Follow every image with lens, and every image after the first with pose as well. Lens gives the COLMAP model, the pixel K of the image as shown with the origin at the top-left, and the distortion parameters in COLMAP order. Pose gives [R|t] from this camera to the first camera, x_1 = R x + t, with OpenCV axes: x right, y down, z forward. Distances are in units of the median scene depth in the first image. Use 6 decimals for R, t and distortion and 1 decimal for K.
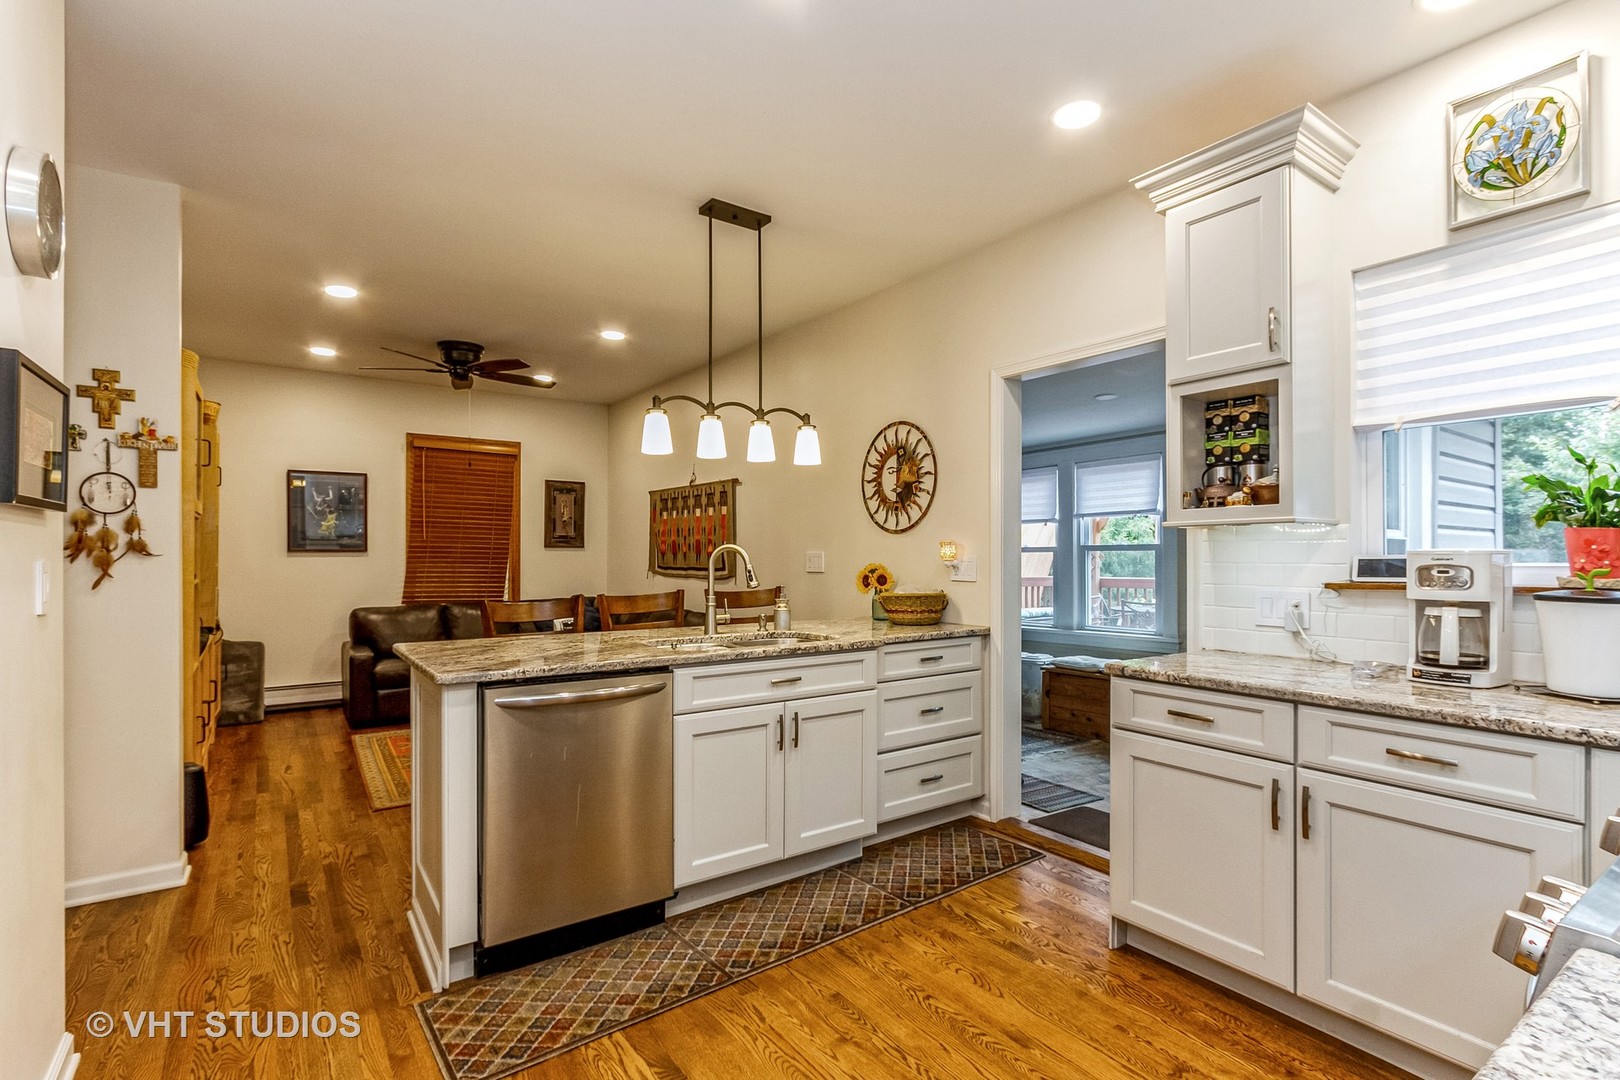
lens RADIAL K [[748.6, 0, 807.6], [0, 748.6, 548.9], [0, 0, 1]] dist [0.002606, 0.000295]
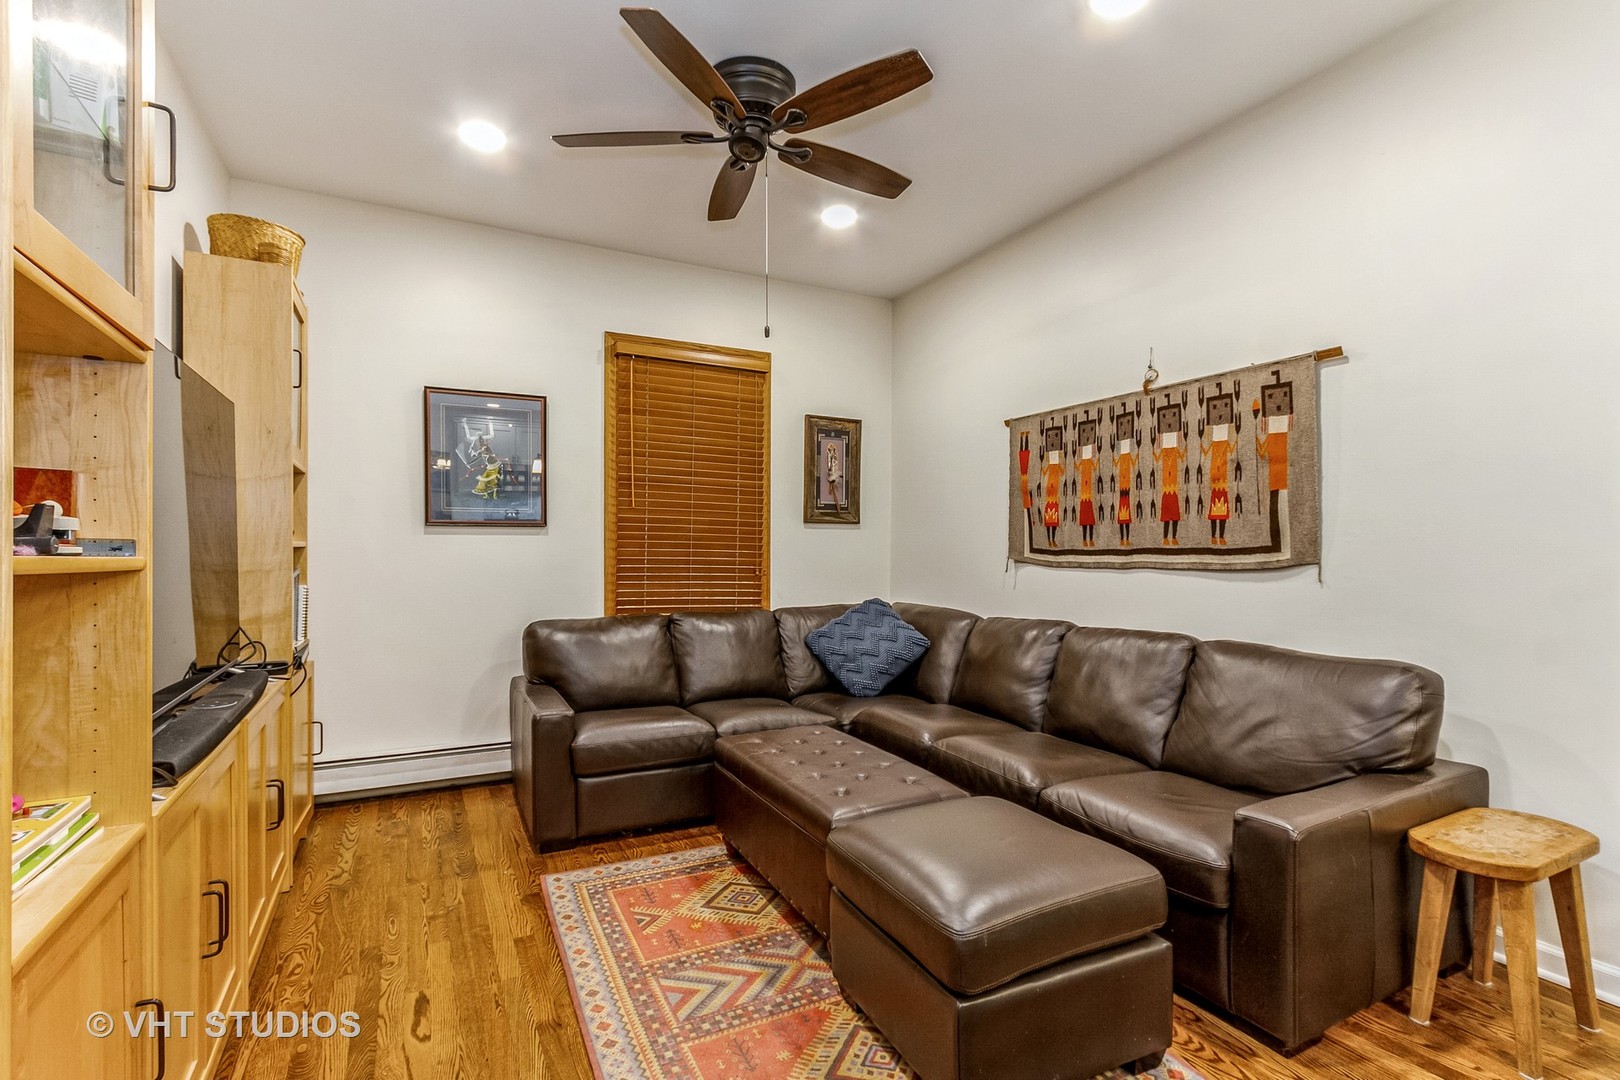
lens RADIAL K [[748.6, 0, 813.0], [0, 748.6, 548.7], [0, 0, 1]] dist [0.002606, 0.000295]
pose [[0.990608, -0.003731, -0.136681, -0.307915], [0.003858, 0.999992, 0.000668, 0.022875], [0.136677, -0.001189, 0.990615, 0.453880]]
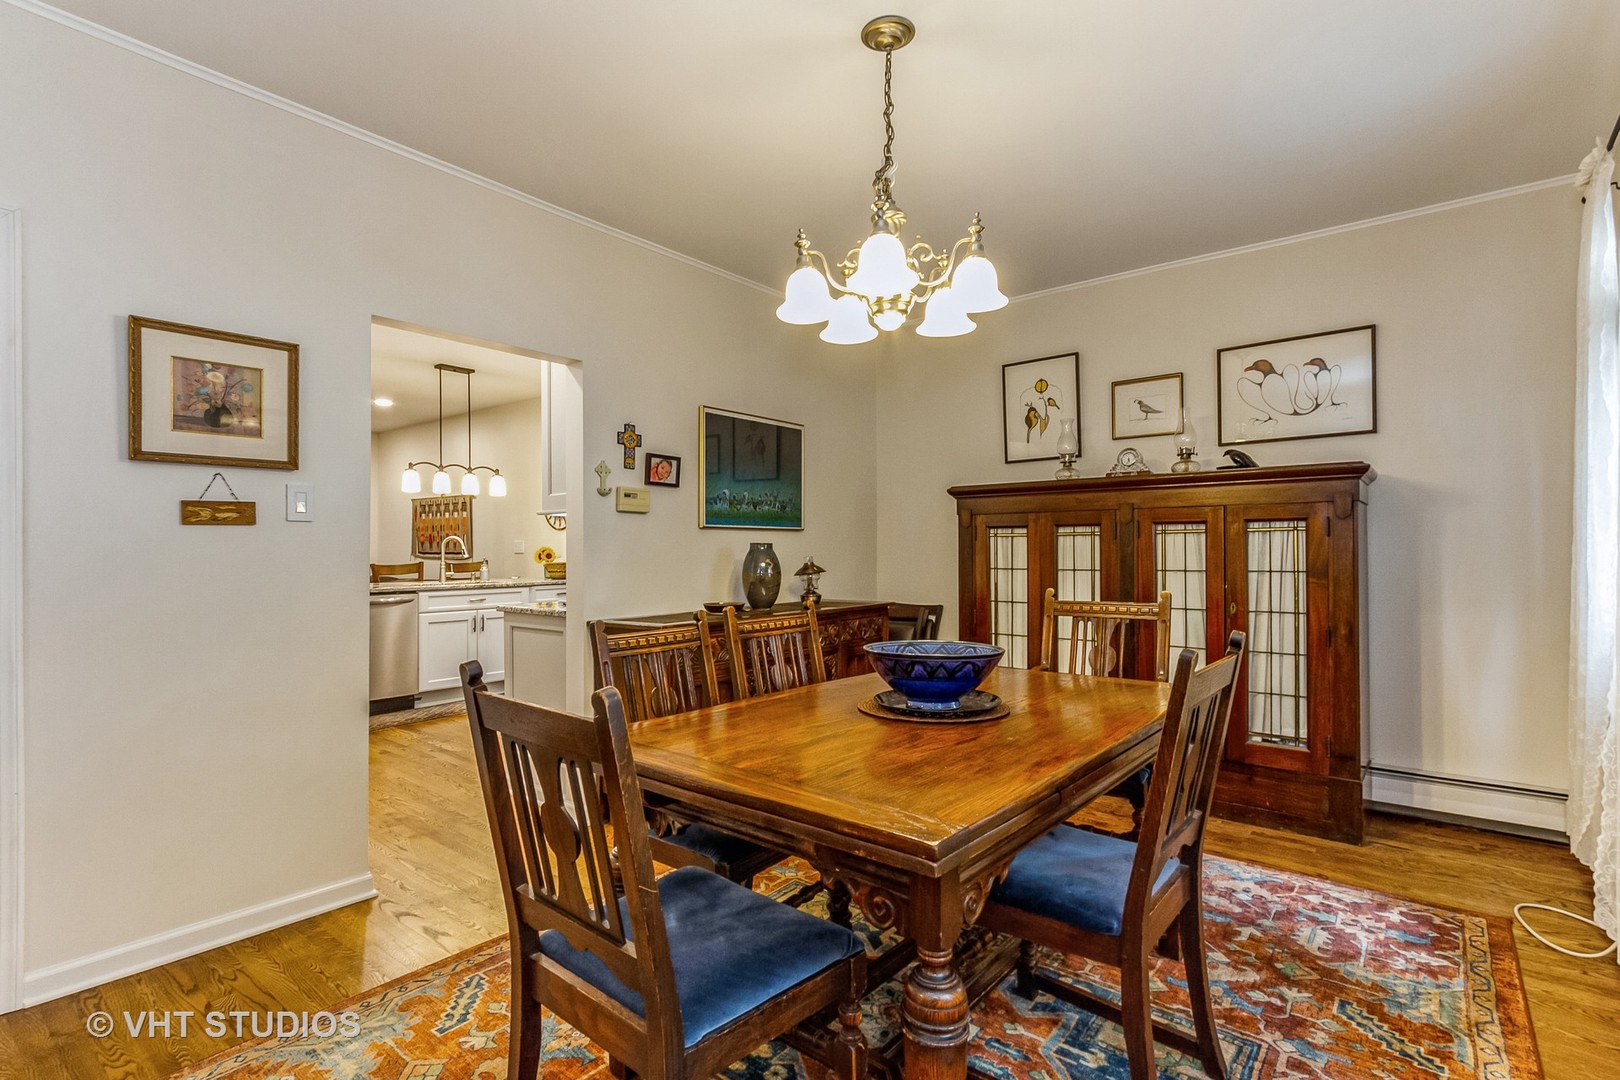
lens RADIAL K [[748.6, 0, 816.1], [0, 748.6, 546.2], [0, 0, 1]] dist [0.002606, 0.000295]
pose [[0.962183, -0.005239, 0.272353, 0.150292], [0.003240, 0.999964, 0.007791, 0.003519], [-0.272384, -0.006614, 0.962166, -0.621041]]
